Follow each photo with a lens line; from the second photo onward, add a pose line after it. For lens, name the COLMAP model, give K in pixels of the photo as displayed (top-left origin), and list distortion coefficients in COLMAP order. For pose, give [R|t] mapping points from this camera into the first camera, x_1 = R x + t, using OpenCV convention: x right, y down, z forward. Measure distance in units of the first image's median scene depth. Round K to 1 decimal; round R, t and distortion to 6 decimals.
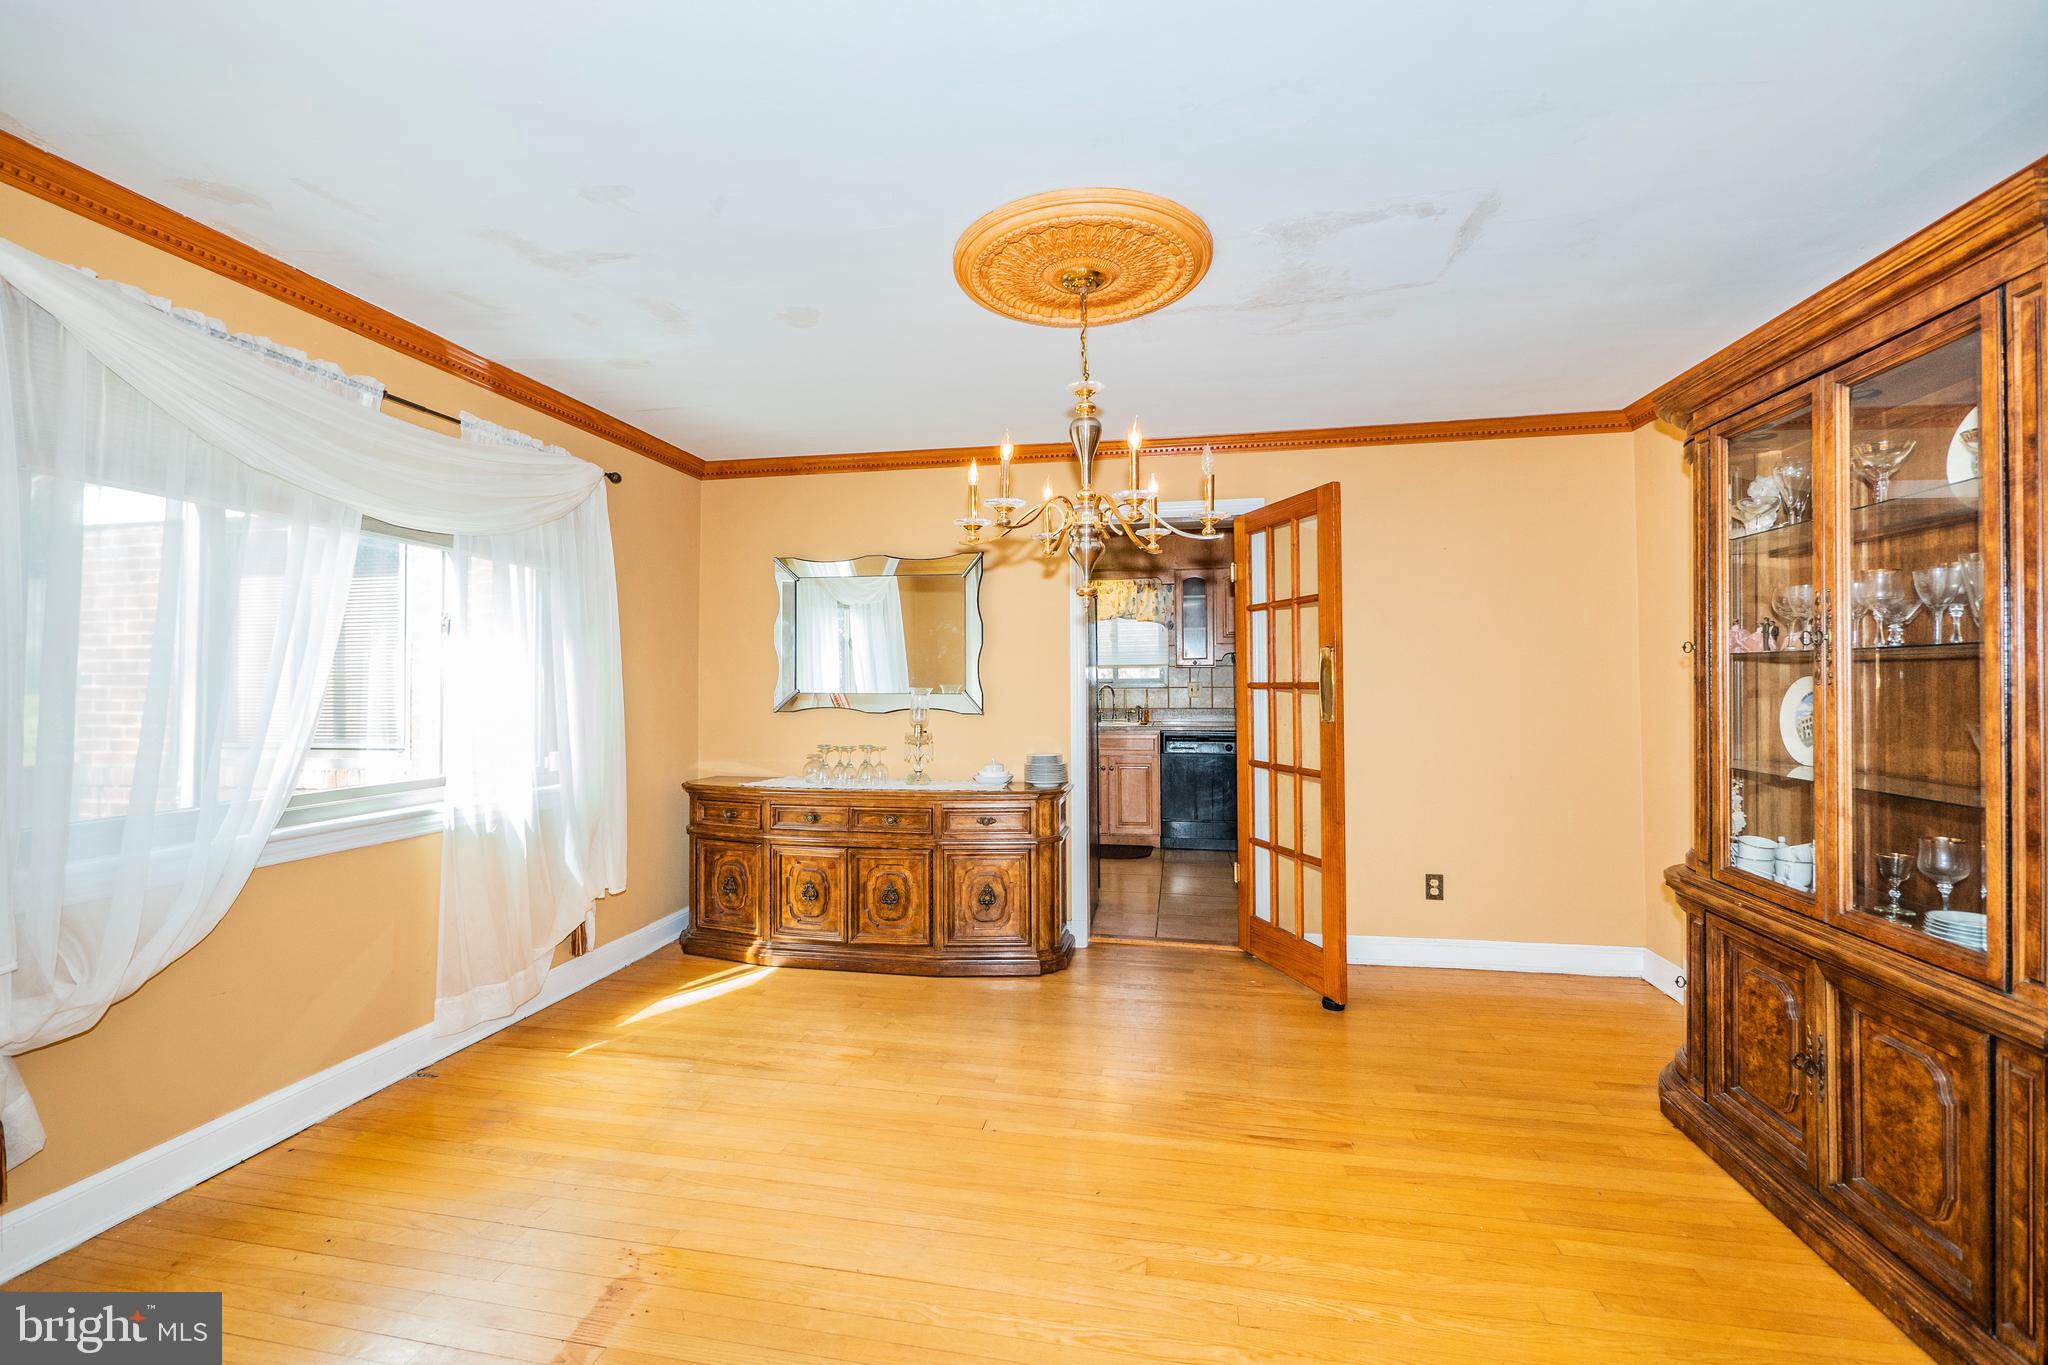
lens RADIAL K [[861.7, 0, 1005.9], [0, 861.7, 668.4], [0, 0, 1]] dist [-0.009384, 0.001363]
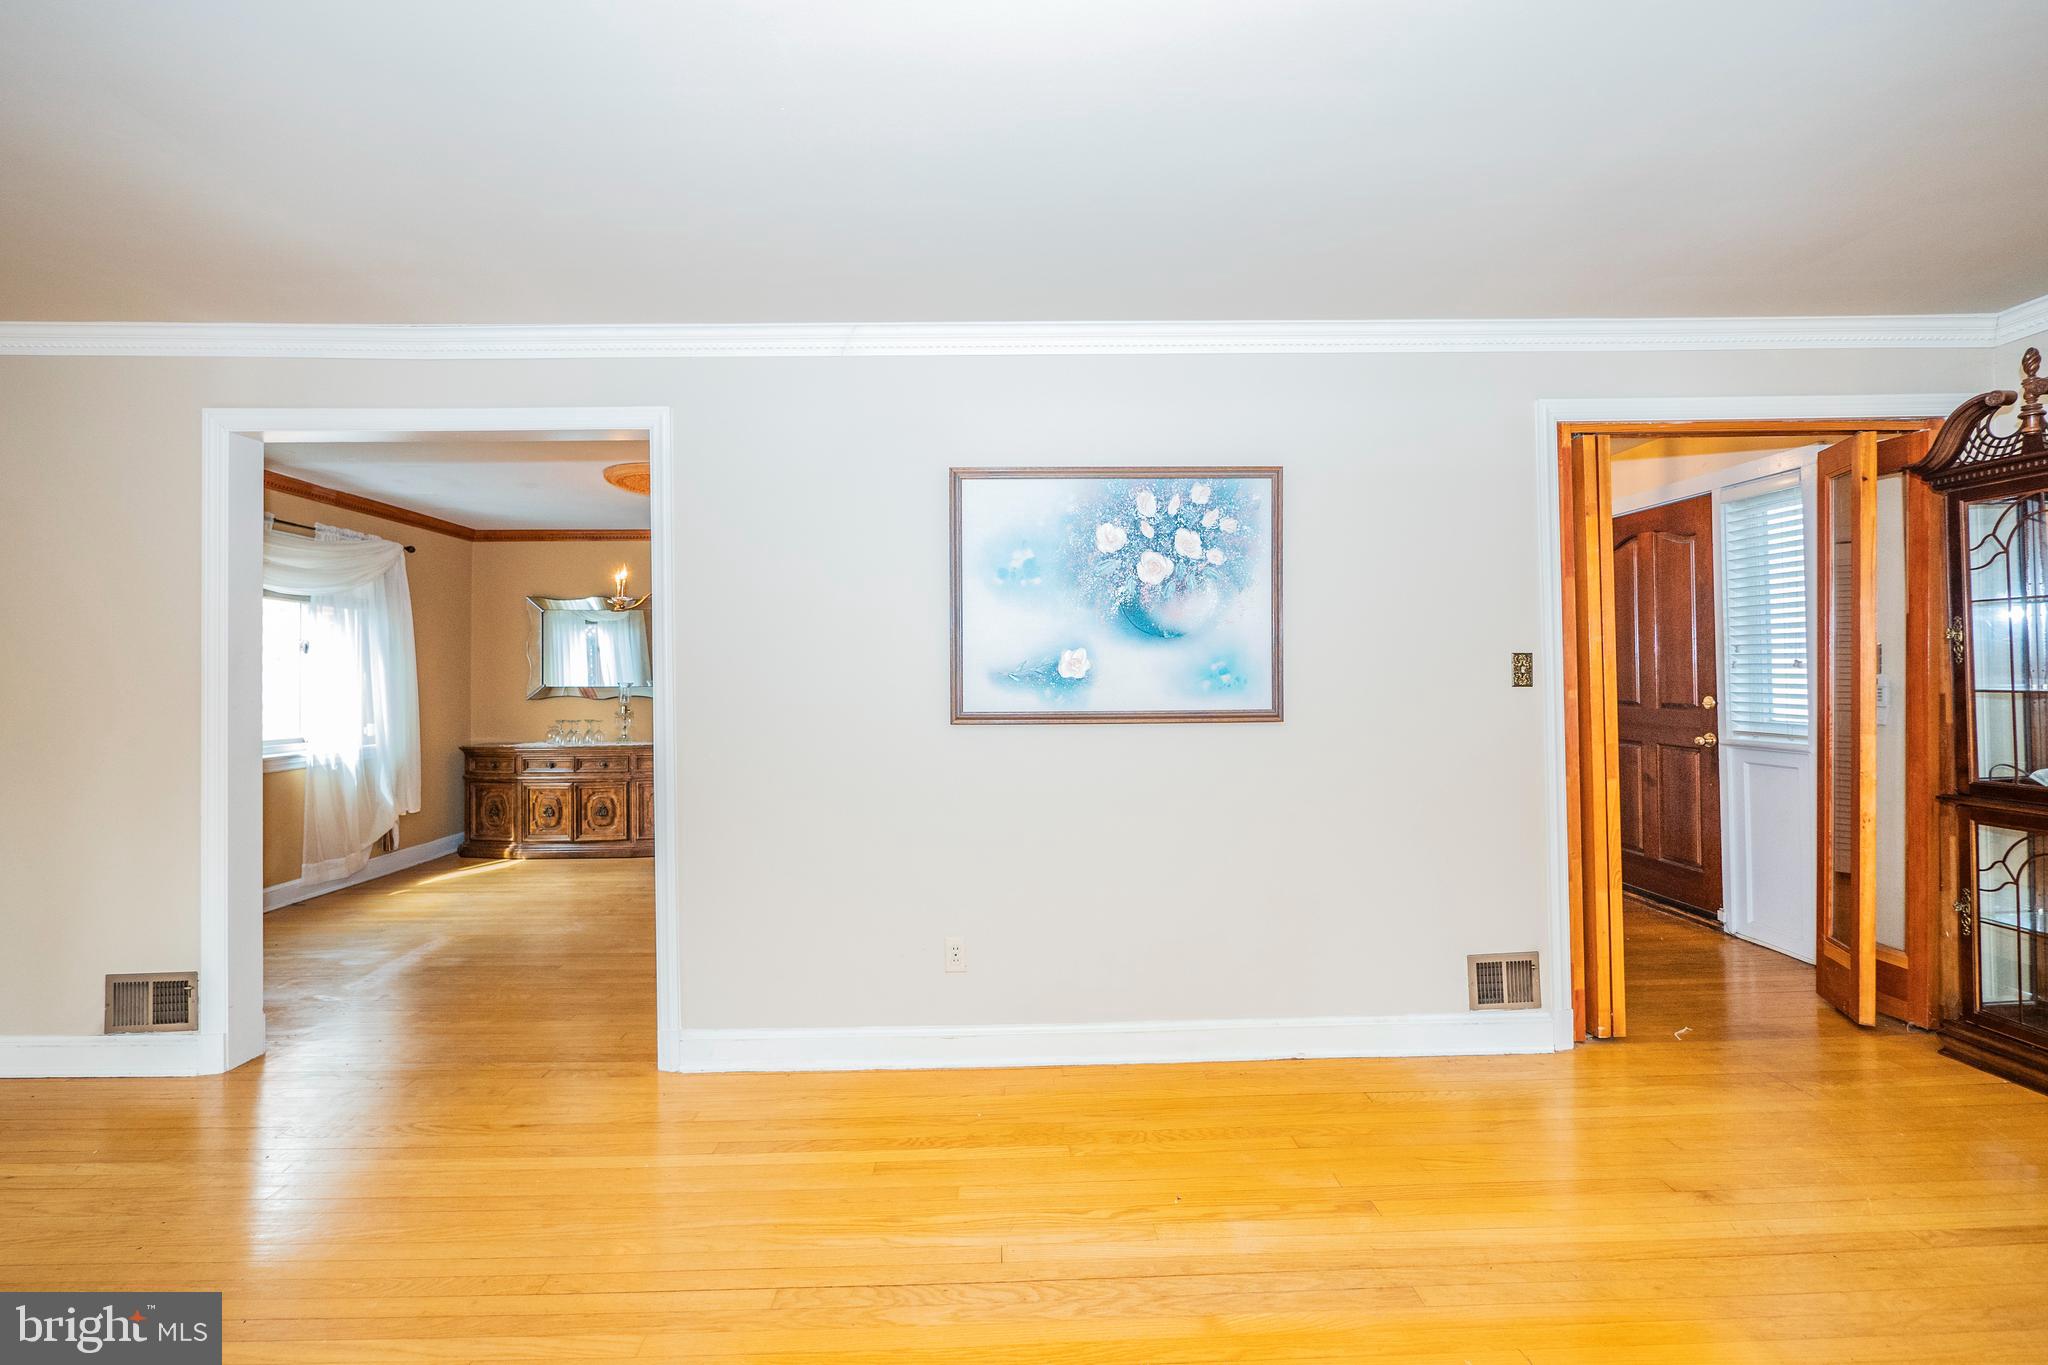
lens RADIAL K [[861.7, 0, 1014.6], [0, 861.7, 661.2], [0, 0, 1]] dist [-0.009384, 0.001363]
pose [[0.976062, -0.002511, 0.217480, 0.307733], [0.002329, 0.999997, 0.001091, -0.019656], [-0.217482, -0.000559, 0.976064, -0.845343]]
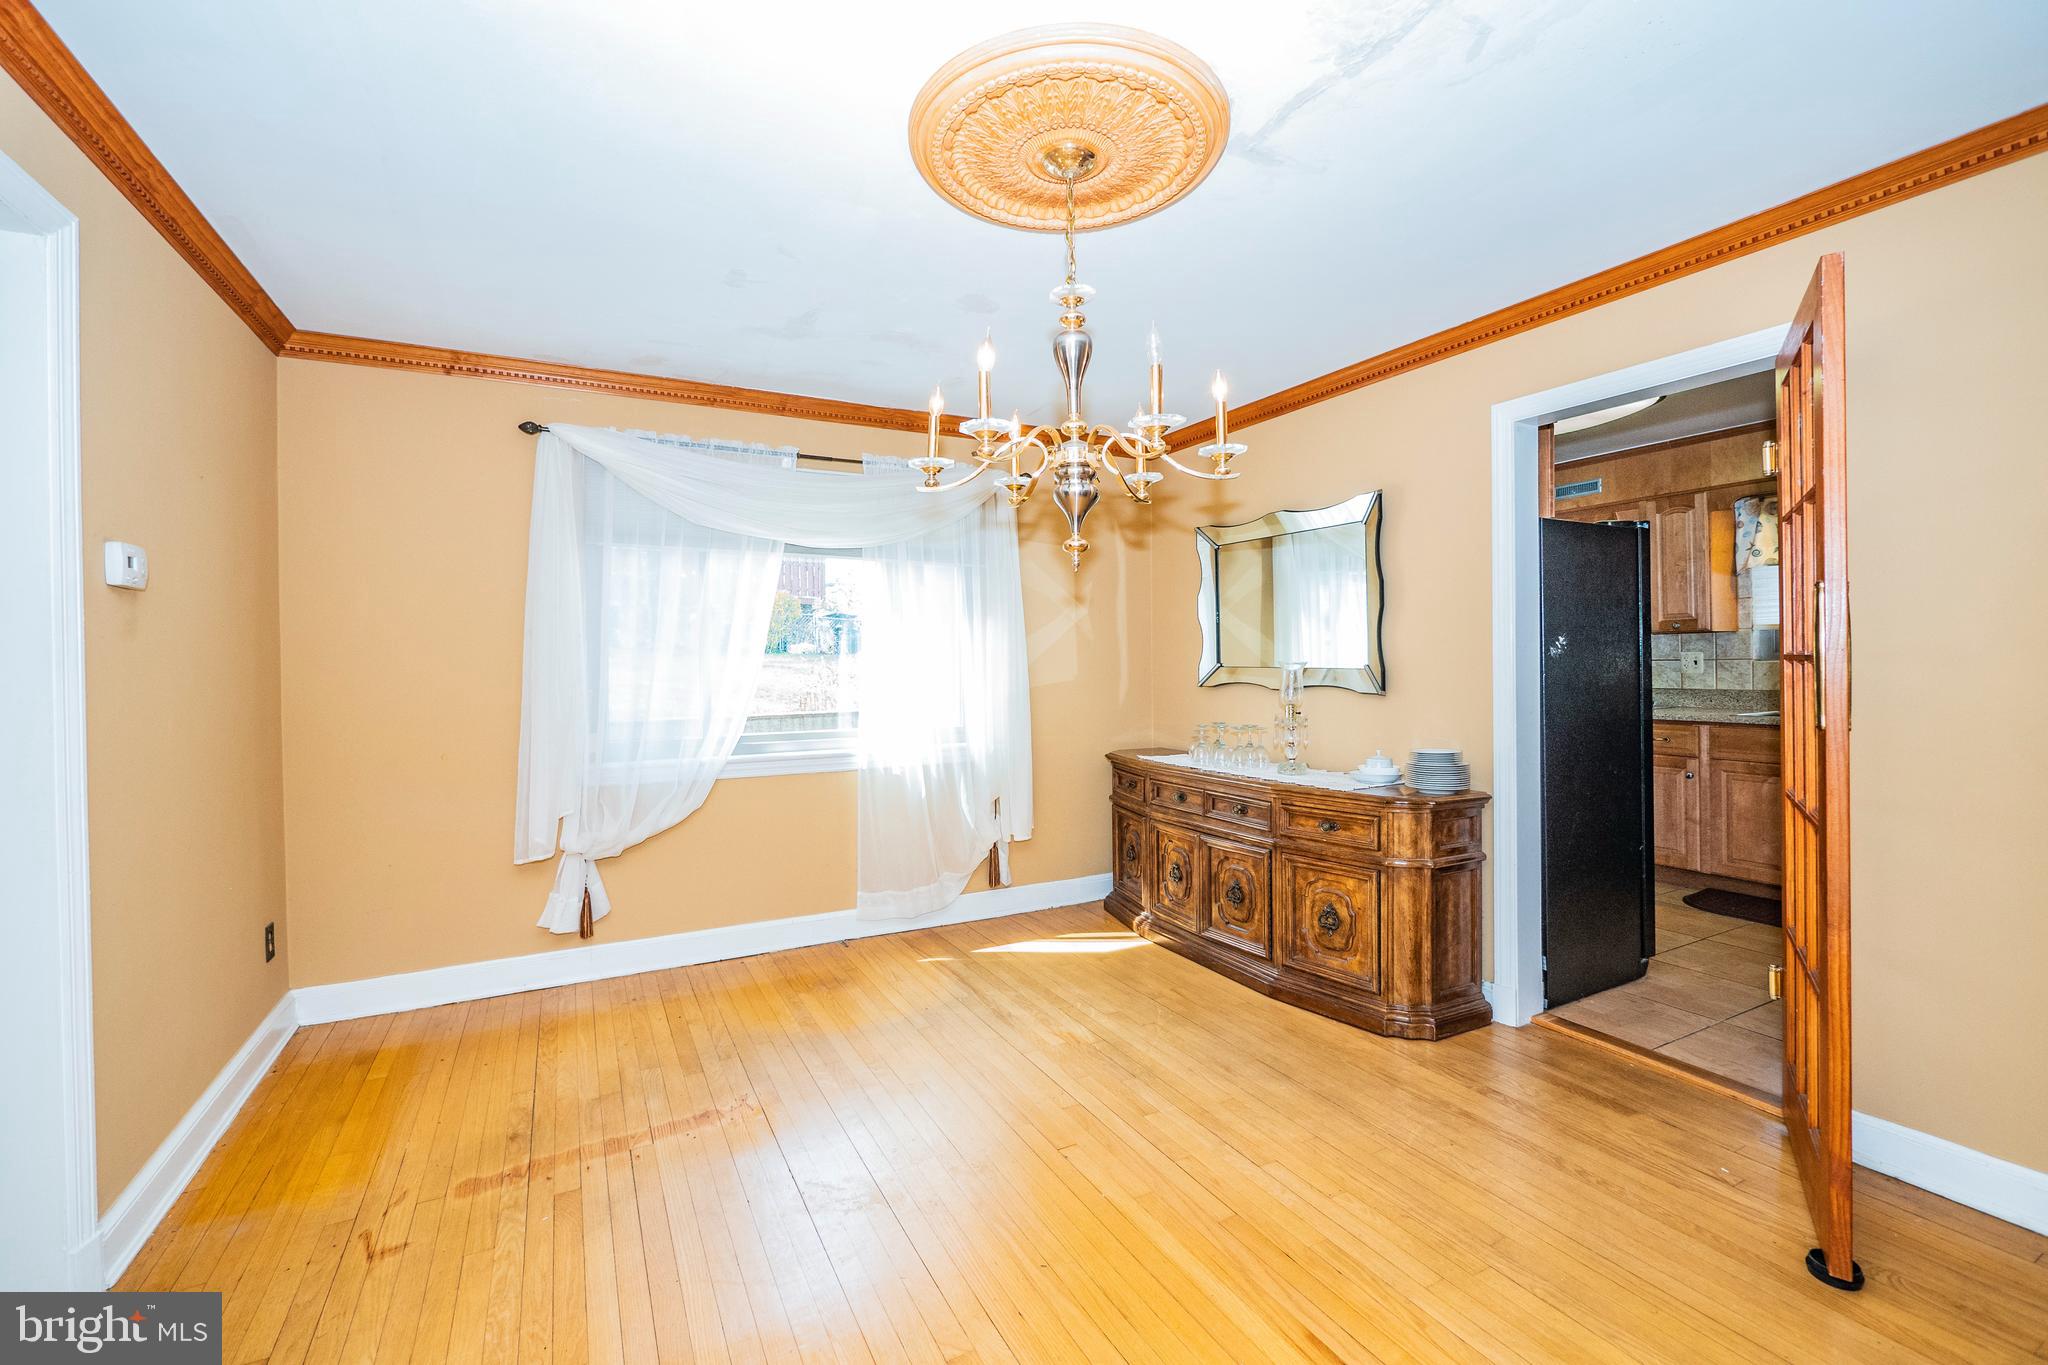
lens RADIAL K [[861.7, 0, 1021.7], [0, 861.7, 665.2], [0, 0, 1]] dist [-0.009384, 0.001363]
pose [[0.624610, 0.000937, -0.780936, 0.480803], [0.021468, 0.999601, 0.018370, 0.005729], [0.780642, -0.028240, 0.624340, 0.307621]]
